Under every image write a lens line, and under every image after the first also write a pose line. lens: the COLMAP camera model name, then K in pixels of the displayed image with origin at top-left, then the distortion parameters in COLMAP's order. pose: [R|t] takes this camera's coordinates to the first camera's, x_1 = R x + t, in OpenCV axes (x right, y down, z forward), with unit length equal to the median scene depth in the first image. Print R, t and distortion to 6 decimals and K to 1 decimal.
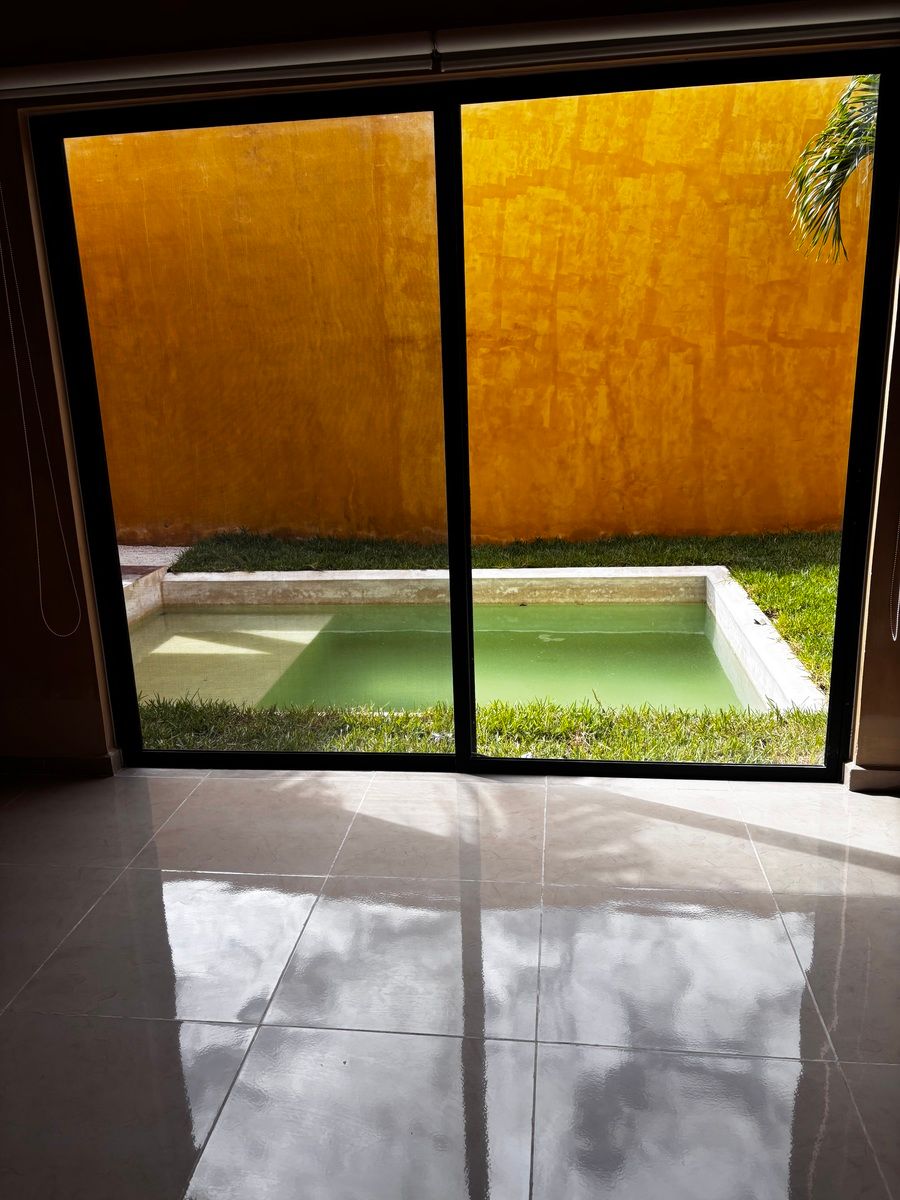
lens RADIAL K [[891.6, 0, 434.0], [0, 891.6, 602.5], [0, 0, 1]] dist [0.144868, -0.466400]
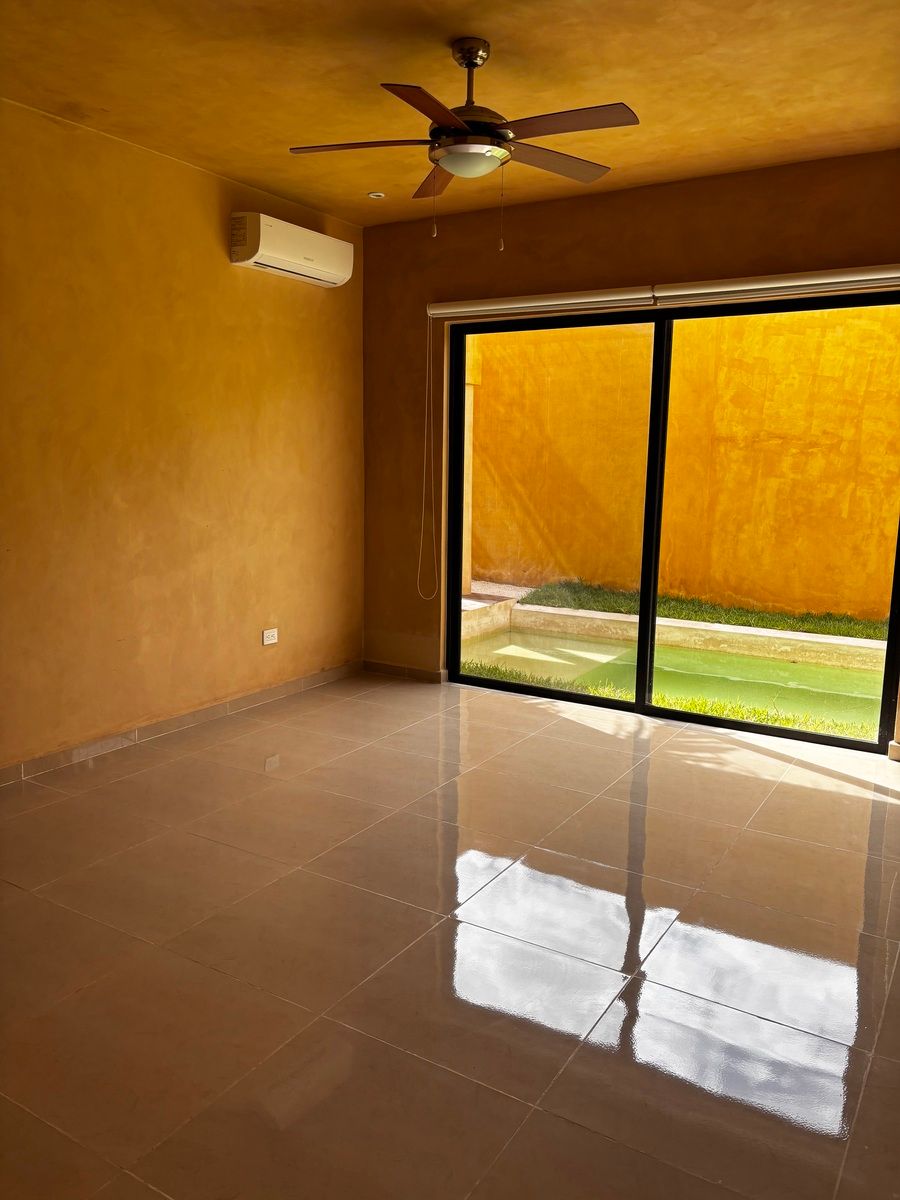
lens RADIAL K [[907.7, 0, 450.0], [0, 907.7, 600.0], [0, 0, 1]] dist [-0.001032, 0.000141]
pose [[0.912467, 0.111059, -0.393789, 0.135905], [-0.145760, 0.987545, -0.059235, 0.053801], [0.382306, 0.111448, 0.917290, -0.258943]]
